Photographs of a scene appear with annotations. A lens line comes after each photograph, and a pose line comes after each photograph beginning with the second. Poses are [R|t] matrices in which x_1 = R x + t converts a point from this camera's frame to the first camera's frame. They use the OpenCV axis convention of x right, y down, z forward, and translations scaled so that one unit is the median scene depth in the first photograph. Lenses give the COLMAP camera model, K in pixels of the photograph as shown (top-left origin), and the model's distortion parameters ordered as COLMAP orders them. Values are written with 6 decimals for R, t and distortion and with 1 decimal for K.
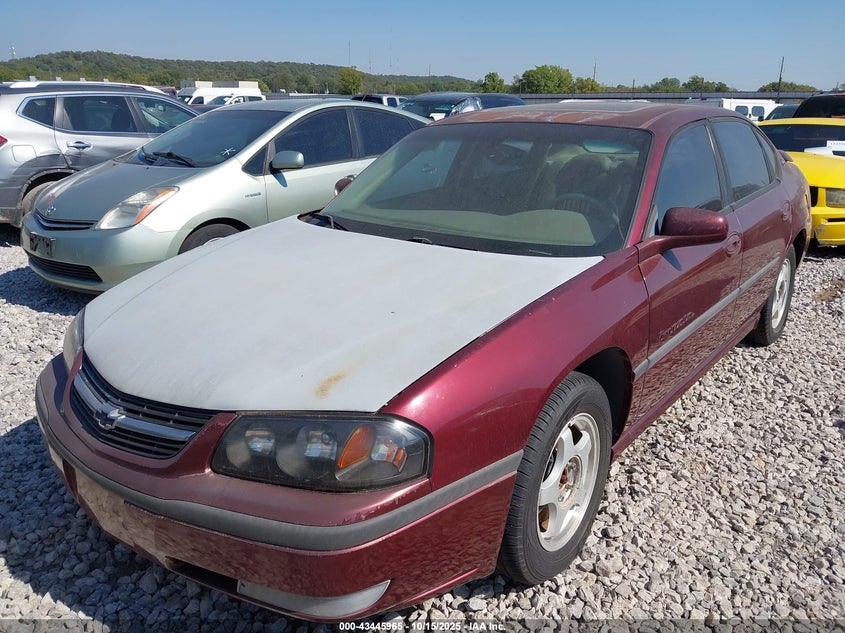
lens RADIAL K [[663.7, 0, 422.7], [0, 663.7, 298.4], [0, 0, 1]] dist [0.001662, 0.002984]
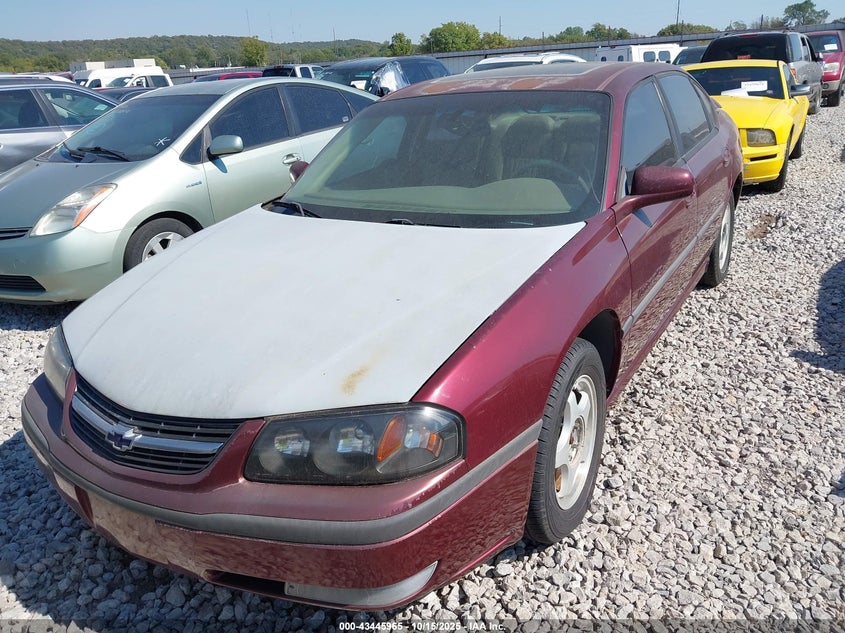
lens RADIAL K [[663.7, 0, 422.7], [0, 663.7, 298.4], [0, 0, 1]] dist [0.001662, 0.002984]
pose [[0.989575, -0.104542, 0.099060, -0.086950], [0.099429, 0.993511, 0.055230, -0.025869], [-0.104191, -0.044805, 0.993548, -0.000481]]
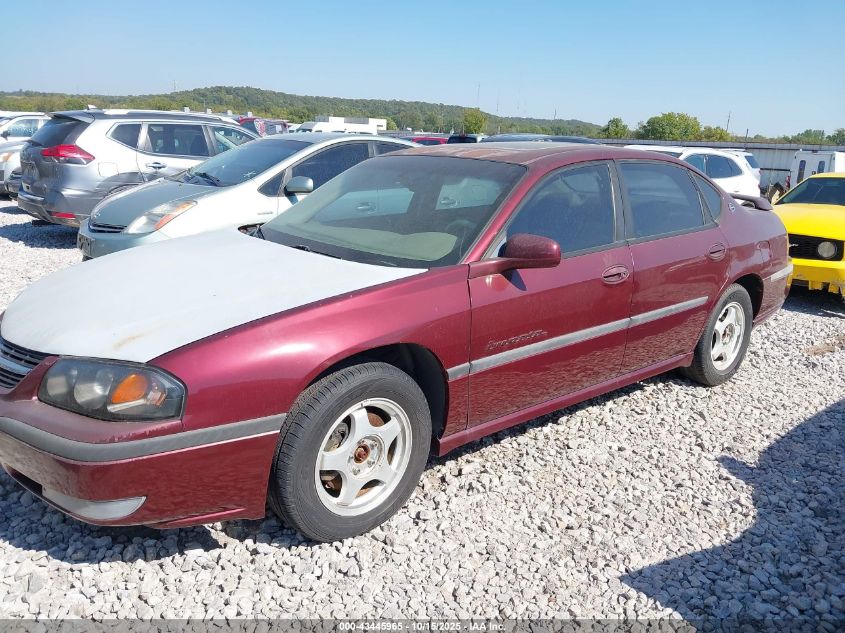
lens RADIAL K [[661.7, 0, 422.3], [0, 661.7, 287.5], [0, 0, 1]] dist [0.005049, -0.000124]
pose [[0.984708, 0.074066, -0.157683, 0.425853], [-0.085025, 0.994326, -0.063920, 0.041533], [0.152054, 0.076350, 0.985419, -0.129046]]
